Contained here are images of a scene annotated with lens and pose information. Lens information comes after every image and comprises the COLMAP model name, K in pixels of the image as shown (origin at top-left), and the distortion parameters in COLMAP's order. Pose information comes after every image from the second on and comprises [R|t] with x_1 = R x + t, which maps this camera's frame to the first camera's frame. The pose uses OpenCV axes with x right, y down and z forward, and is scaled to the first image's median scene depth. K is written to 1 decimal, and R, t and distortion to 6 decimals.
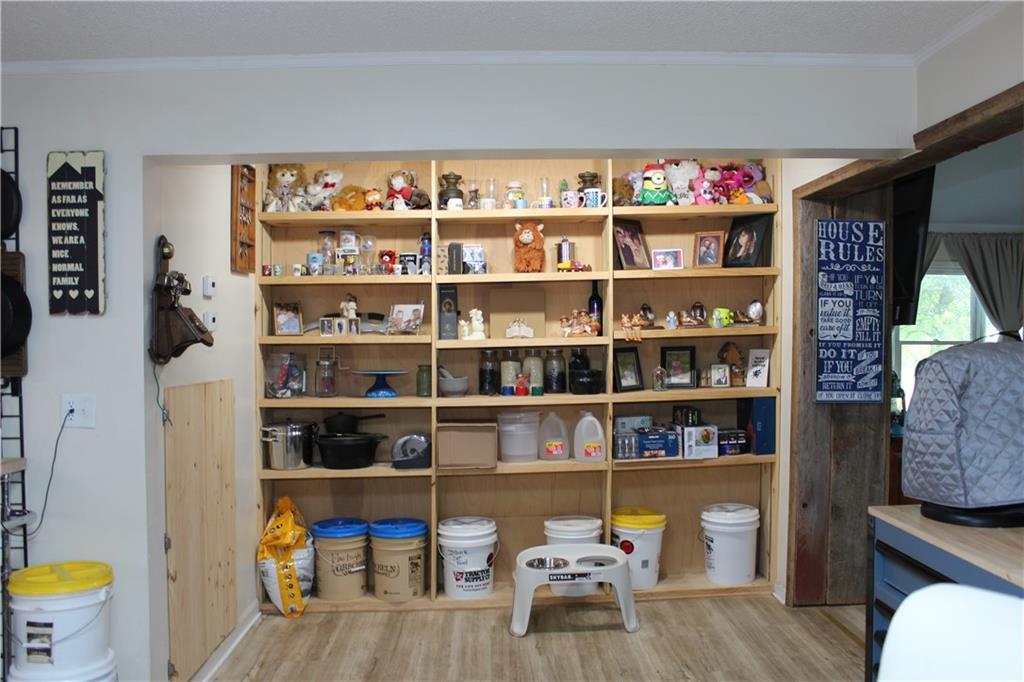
lens RADIAL K [[868.2, 0, 513.8], [0, 868.2, 336.6], [0, 0, 1]] dist [-0.080844, 0.015656]
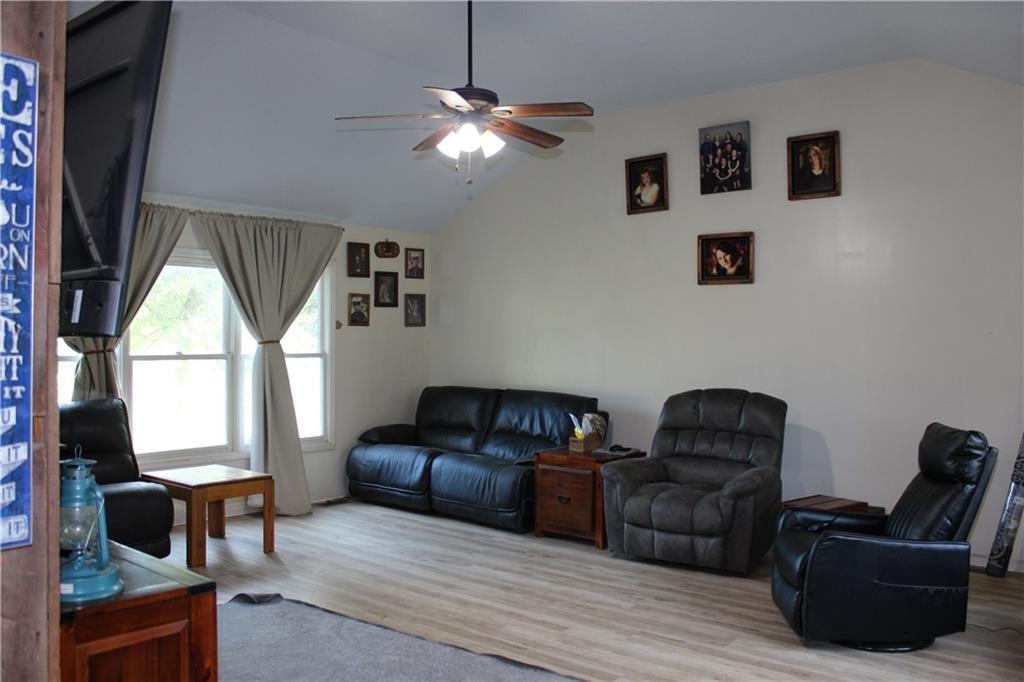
lens RADIAL K [[868.2, 0, 512.8], [0, 868.2, 335.8], [0, 0, 1]] dist [-0.080844, 0.015656]
pose [[0.677363, -0.000638, 0.735649, 0.146548], [0.007195, 0.999958, -0.005758, -0.005048], [-0.735614, 0.009193, 0.677338, 0.288157]]
